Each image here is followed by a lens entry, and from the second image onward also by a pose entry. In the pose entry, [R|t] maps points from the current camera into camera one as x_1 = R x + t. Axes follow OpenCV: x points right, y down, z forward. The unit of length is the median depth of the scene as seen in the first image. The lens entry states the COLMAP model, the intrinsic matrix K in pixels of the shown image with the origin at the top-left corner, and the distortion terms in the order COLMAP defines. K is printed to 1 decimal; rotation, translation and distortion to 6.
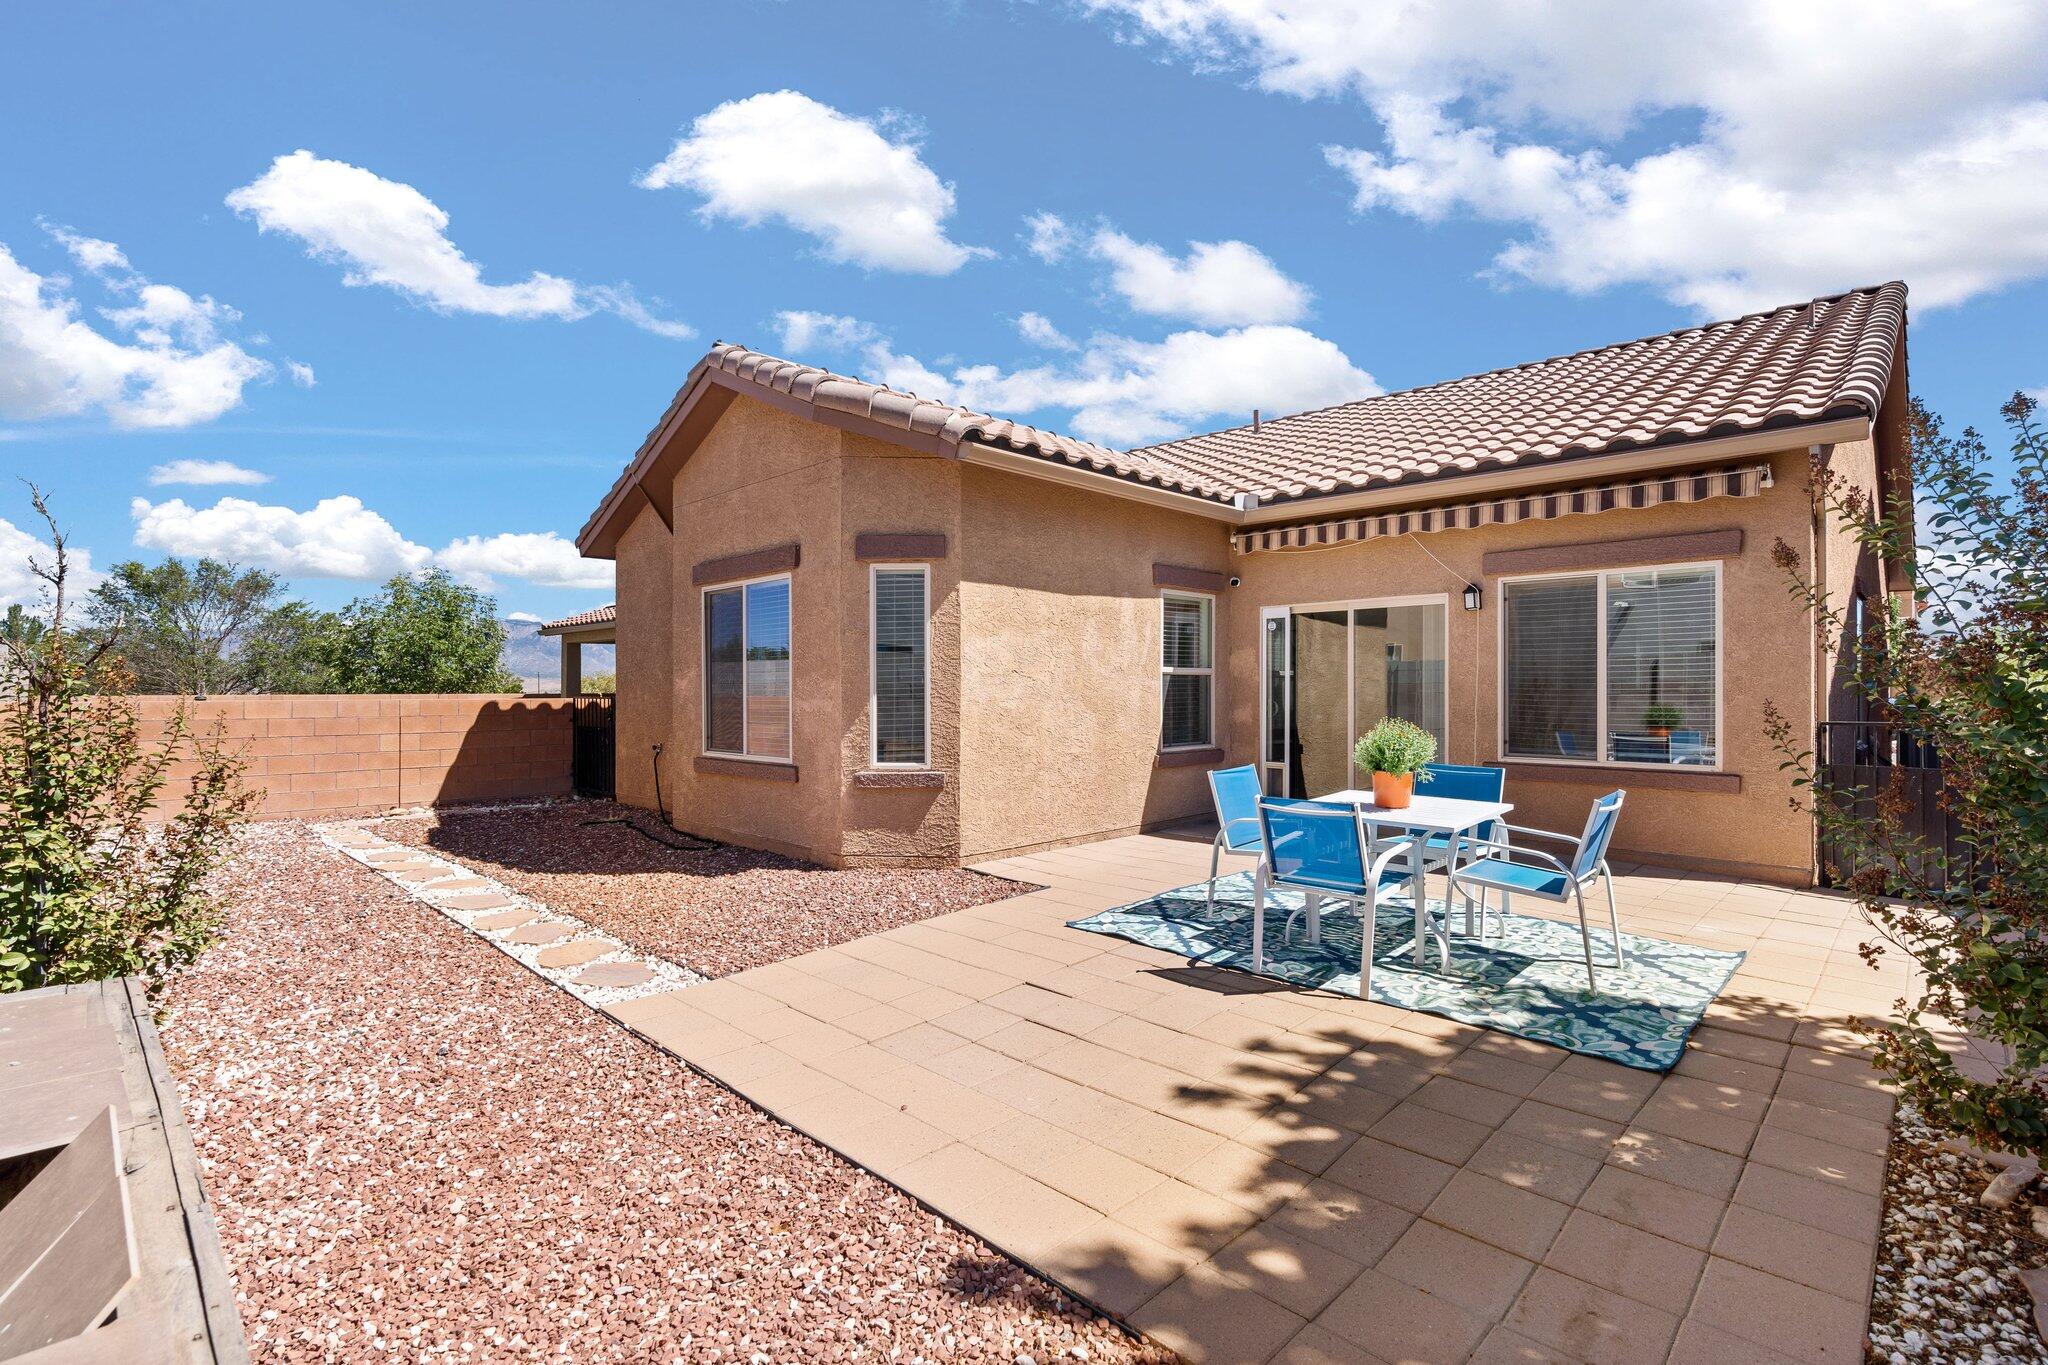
lens RADIAL K [[934.6, 0, 1024.8], [0, 934.6, 693.2], [0, 0, 1]] dist [-0.010985, 0.003097]
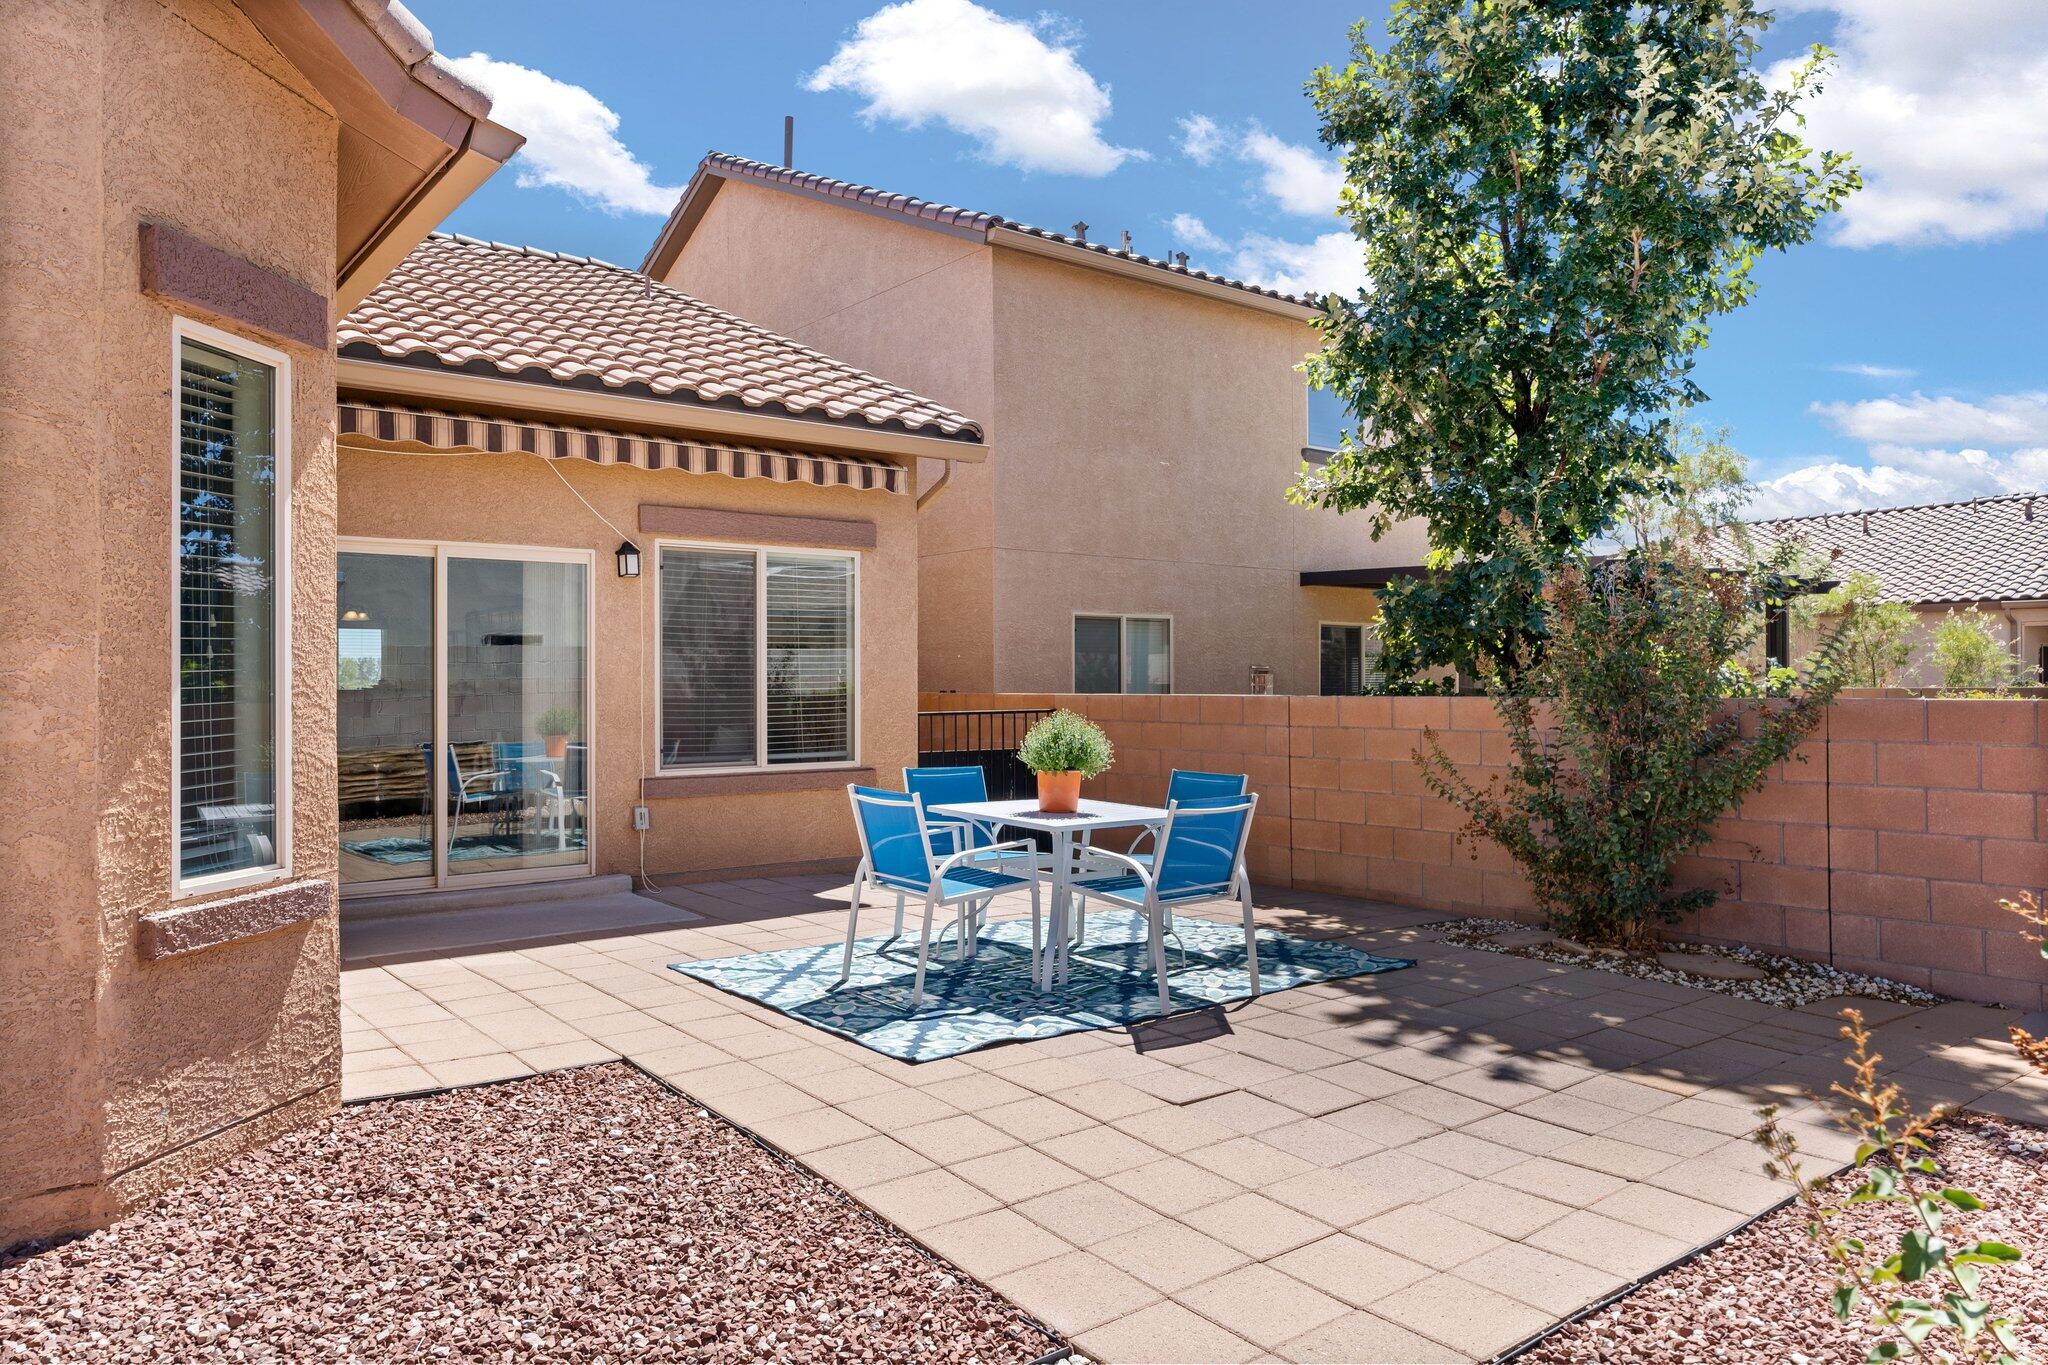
lens RADIAL K [[1341.4, 0, 1024.2], [0, 1341.4, 674.9], [0, 0, 1]] dist [0.008474, 0.003998]
pose [[0.137695, 0.010456, 0.990419, -0.621803], [0.006200, 0.999916, -0.011418, 0.004353], [-0.990455, 0.007713, 0.137619, 0.613855]]
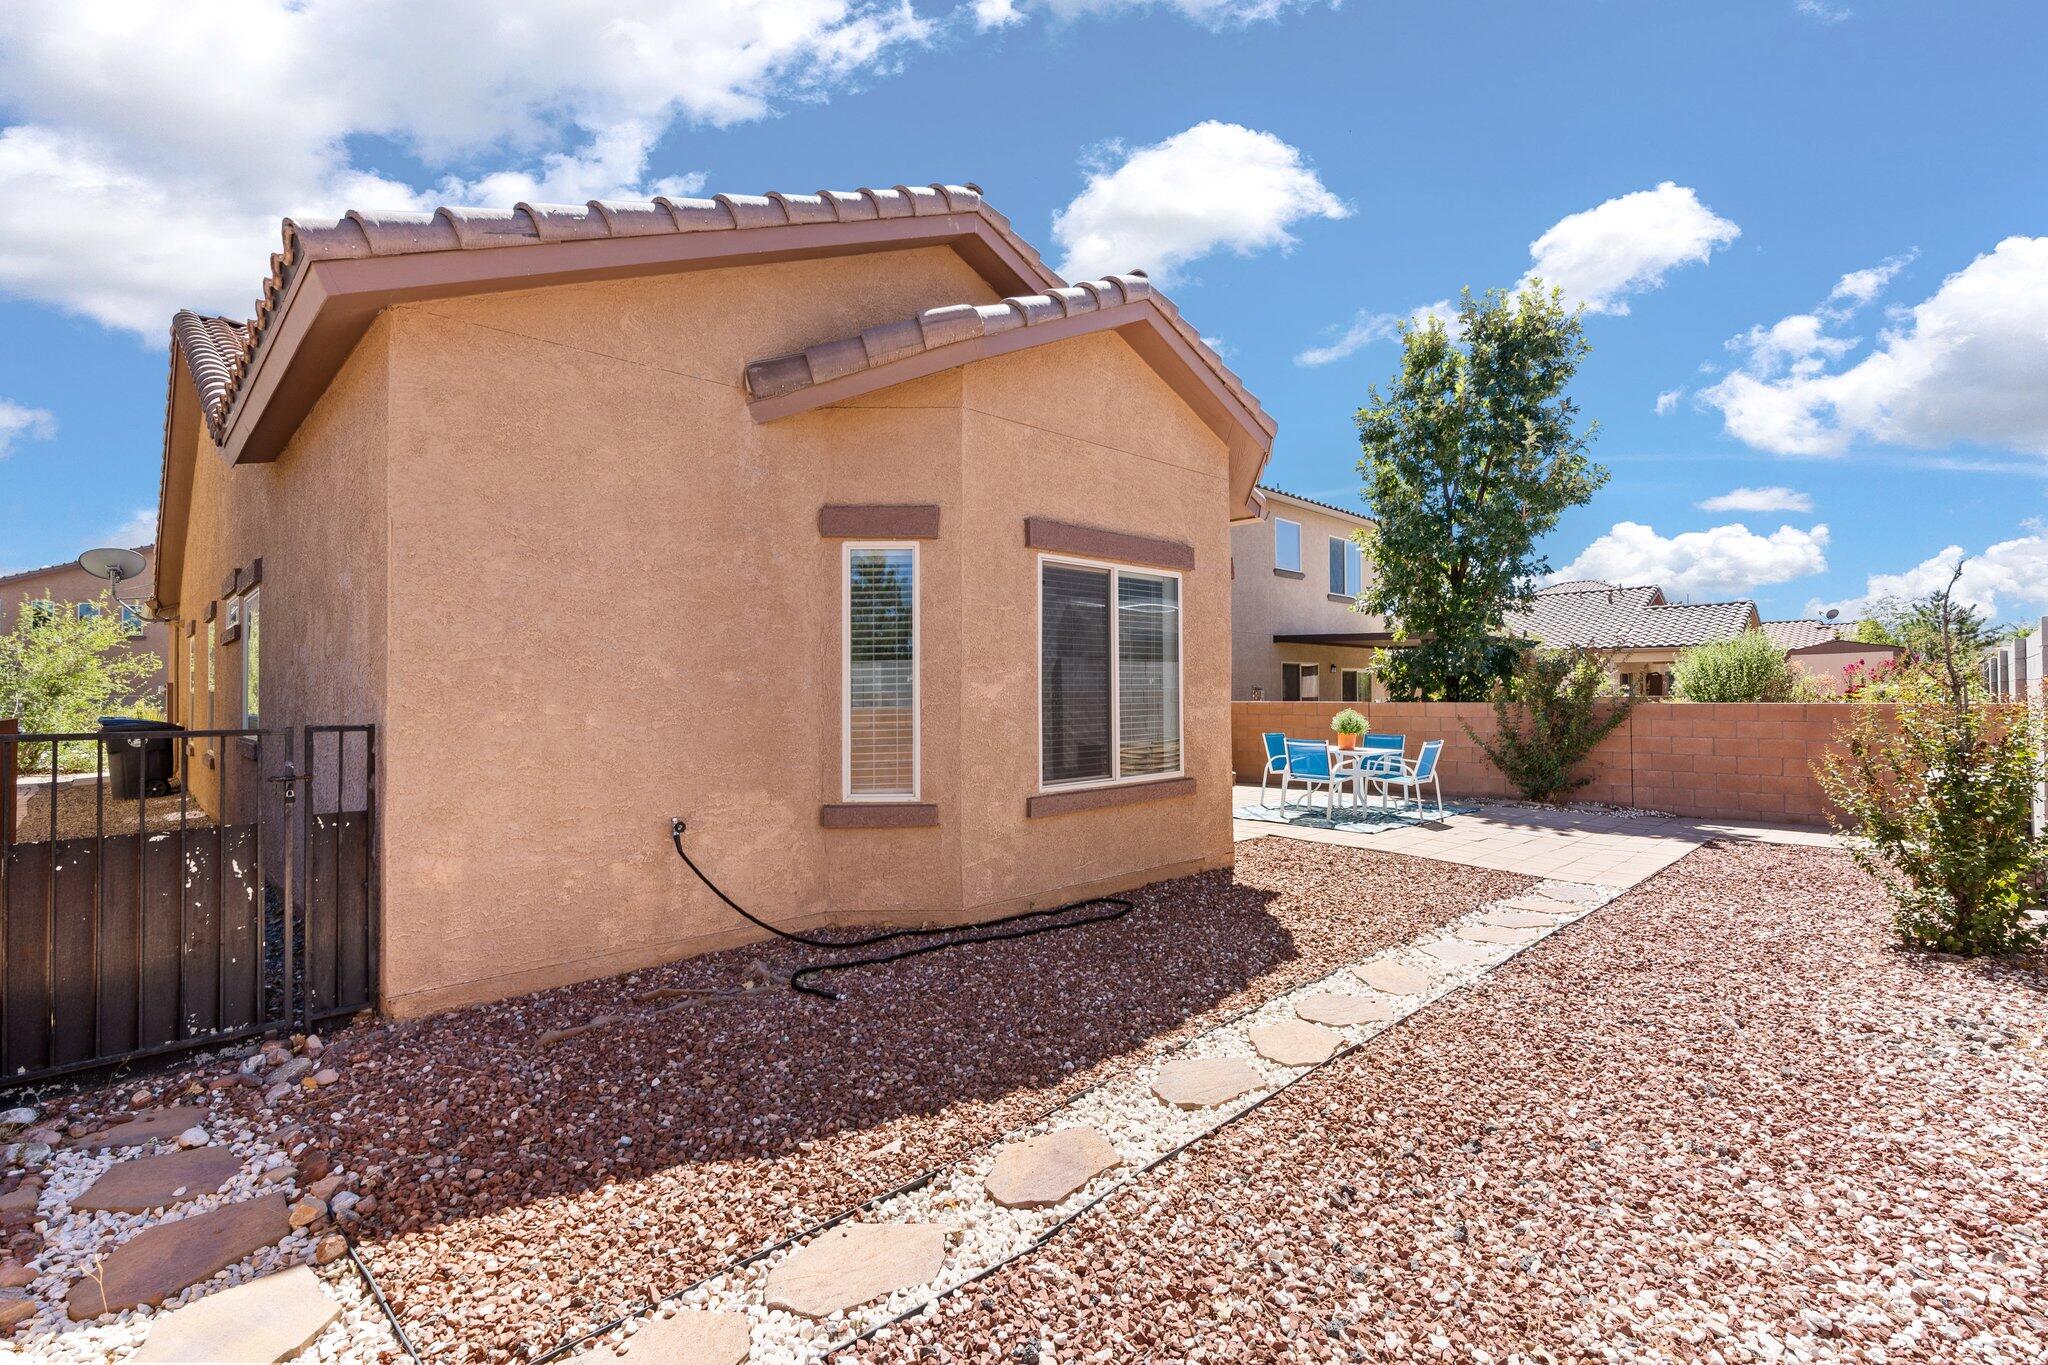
lens RADIAL K [[934.6, 0, 1012.8], [0, 934.6, 685.6], [0, 0, 1]] dist [-0.010985, 0.003097]
pose [[0.037703, 0.010332, 0.999236, -1.034974], [0.010686, 0.999885, -0.010742, -0.004932], [-0.999232, 0.011083, 0.037588, 0.976926]]
